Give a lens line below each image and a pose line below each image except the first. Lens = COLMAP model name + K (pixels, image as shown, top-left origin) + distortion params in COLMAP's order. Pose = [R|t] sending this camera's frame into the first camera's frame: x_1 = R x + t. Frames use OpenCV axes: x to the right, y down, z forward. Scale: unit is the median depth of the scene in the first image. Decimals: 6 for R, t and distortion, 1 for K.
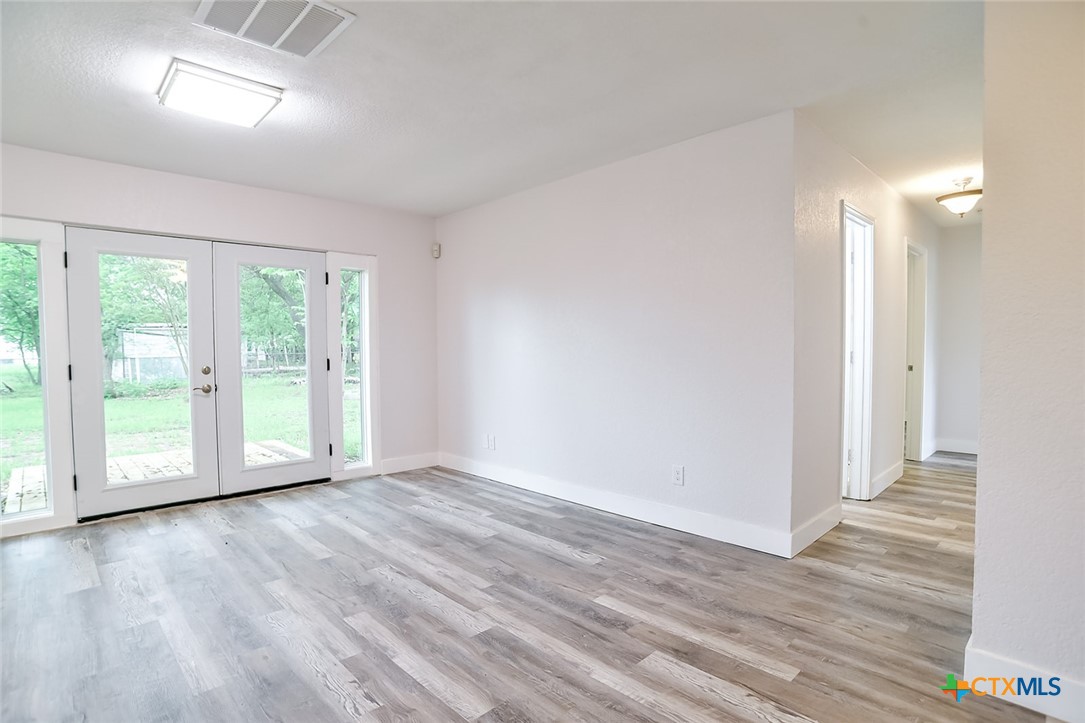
lens RADIAL K [[549.2, 0, 538.2], [0, 549.2, 366.7], [0, 0, 1]] dist [-0.099183, 0.044798]
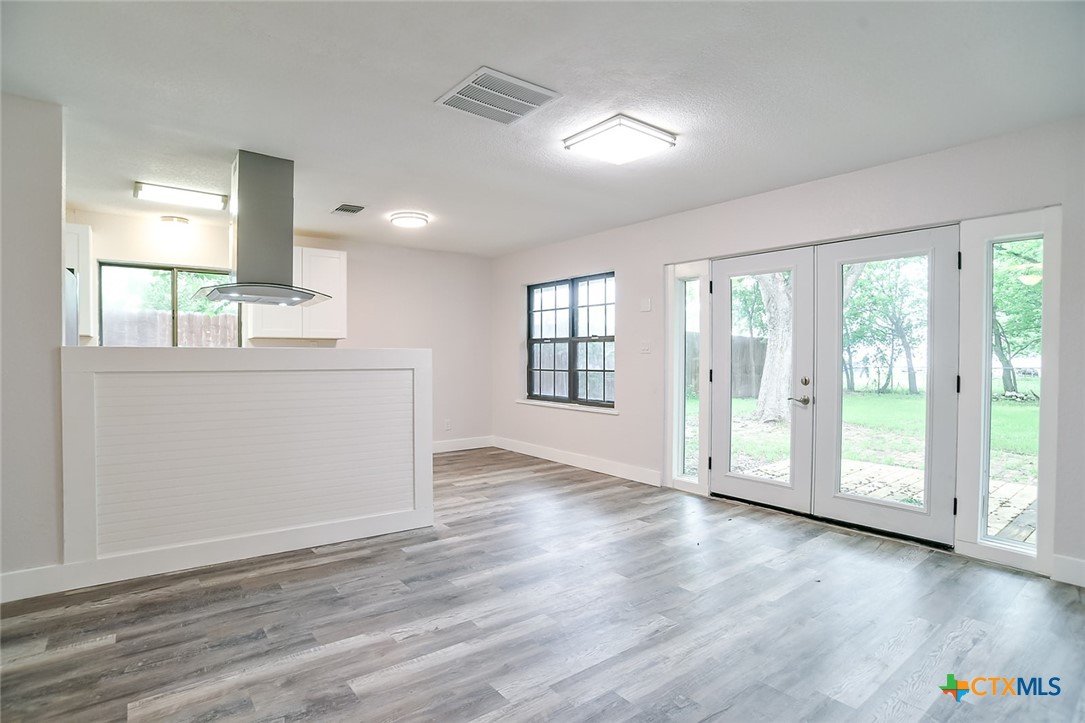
lens RADIAL K [[549.2, 0, 538.2], [0, 549.2, 366.7], [0, 0, 1]] dist [-0.099183, 0.044798]
pose [[-0.106230, 0.024149, -0.994048, 0.586655], [-0.040508, 0.998770, 0.028593, -0.040297], [0.993516, 0.043304, -0.105121, 0.922938]]
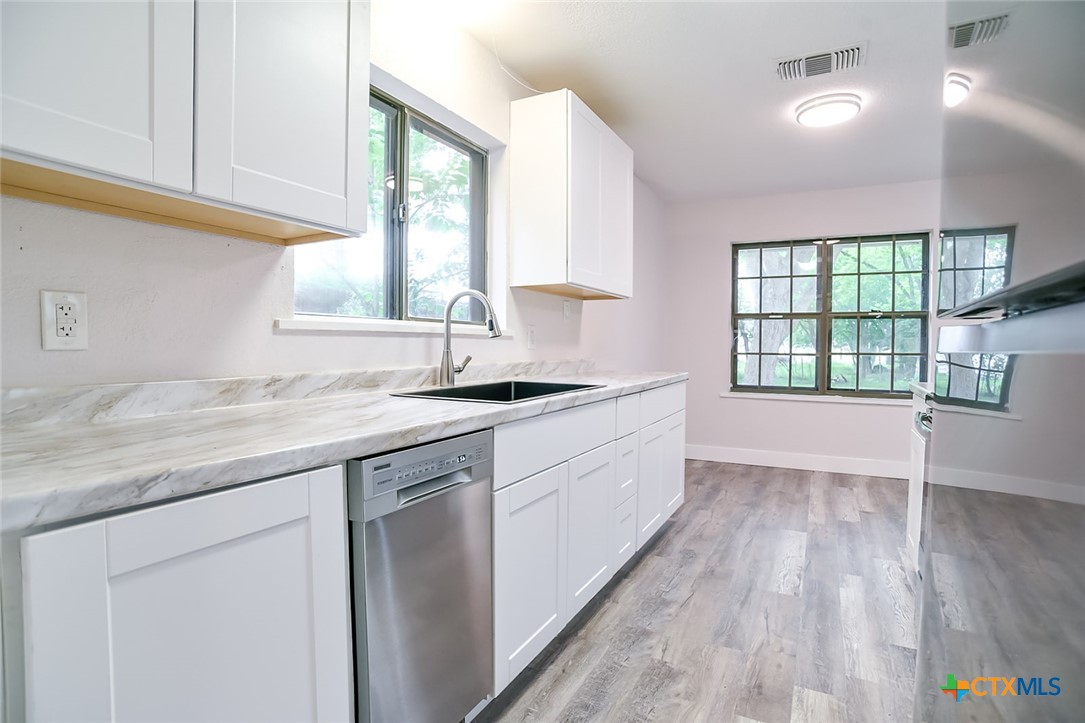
lens RADIAL K [[549.2, 0, 538.2], [0, 549.2, 366.7], [0, 0, 1]] dist [-0.099183, 0.044798]
pose [[0.316995, 0.043075, -0.947448, -0.300824], [-0.047858, 0.998422, 0.029380, 0.069076], [0.947219, 0.036030, 0.318557, -0.626908]]
